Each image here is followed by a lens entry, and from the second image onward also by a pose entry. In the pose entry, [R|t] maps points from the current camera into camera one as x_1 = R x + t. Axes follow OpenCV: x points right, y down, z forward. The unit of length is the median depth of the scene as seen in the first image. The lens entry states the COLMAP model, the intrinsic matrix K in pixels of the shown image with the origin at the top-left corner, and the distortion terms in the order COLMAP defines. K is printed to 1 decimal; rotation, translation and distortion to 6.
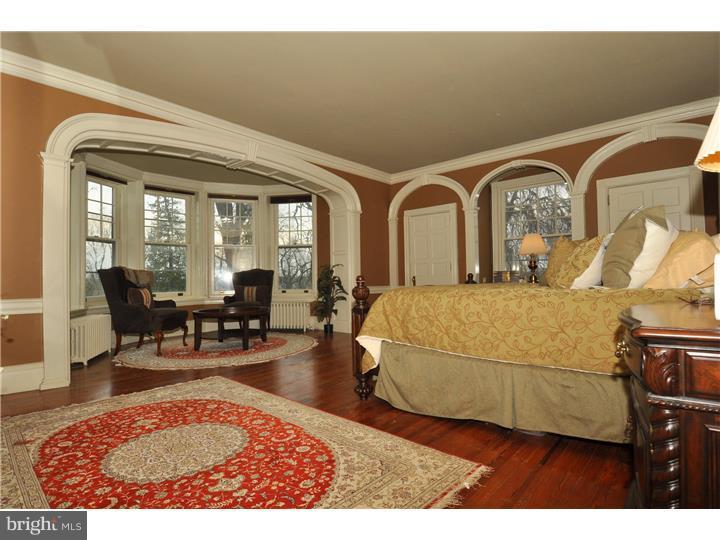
lens RADIAL K [[404.8, 0, 357.5], [0, 404.8, 272.2], [0, 0, 1]] dist [0.007577, 0.000272]
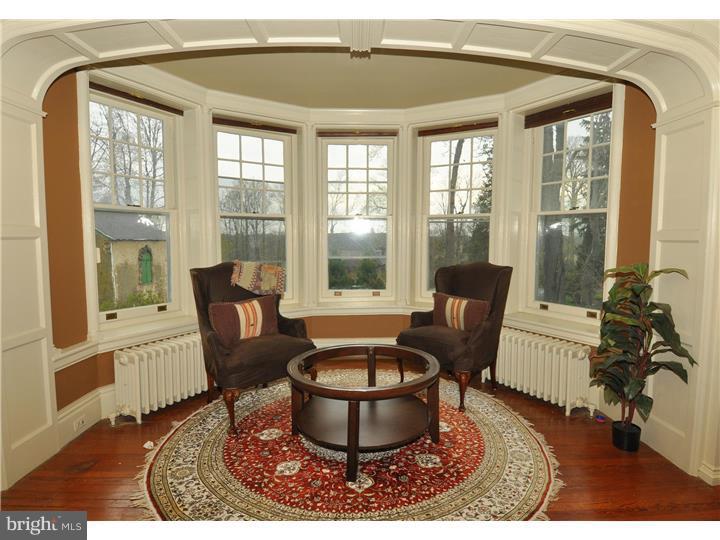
lens RADIAL K [[404.8, 0, 363.2], [0, 404.8, 265.1], [0, 0, 1]] dist [0.007577, 0.000272]
pose [[0.702452, 0.066578, -0.708610, 0.014221], [-0.003098, 0.995892, 0.090498, -0.053675], [0.711724, -0.061375, 0.699773, 0.564212]]
